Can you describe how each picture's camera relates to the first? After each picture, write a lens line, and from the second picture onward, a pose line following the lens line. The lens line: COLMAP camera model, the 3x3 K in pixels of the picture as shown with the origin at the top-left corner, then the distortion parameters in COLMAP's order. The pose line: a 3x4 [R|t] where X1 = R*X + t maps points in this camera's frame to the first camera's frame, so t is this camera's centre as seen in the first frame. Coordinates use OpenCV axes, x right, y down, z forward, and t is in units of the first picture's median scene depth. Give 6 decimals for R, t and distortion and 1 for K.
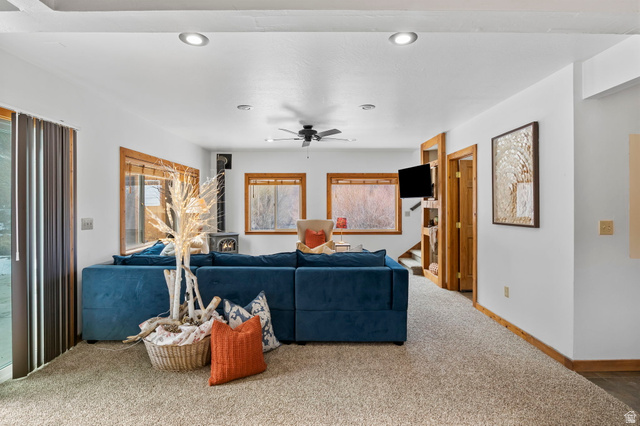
lens RADIAL K [[325.5, 0, 319.5], [0, 325.5, 209.9], [0, 0, 1]] dist [-0.004334, 0.001458]
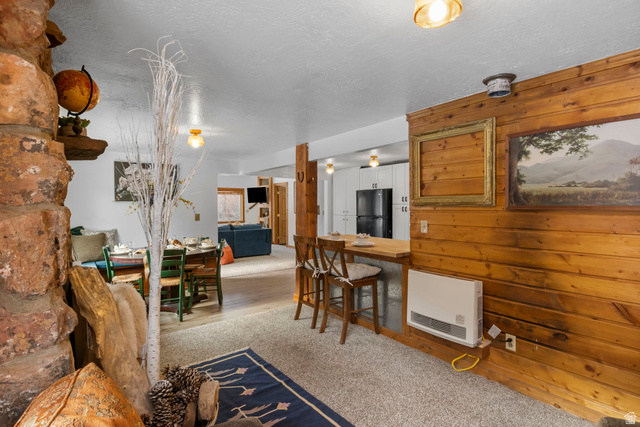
lens RADIAL K [[325.5, 0, 321.7], [0, 325.5, 209.9], [0, 0, 1]] dist [-0.004334, 0.001458]
pose [[0.794935, -0.008470, 0.606635, -0.651546], [0.009358, 0.999955, 0.001700, 0.008327], [-0.606622, 0.004326, 0.794979, -0.898480]]
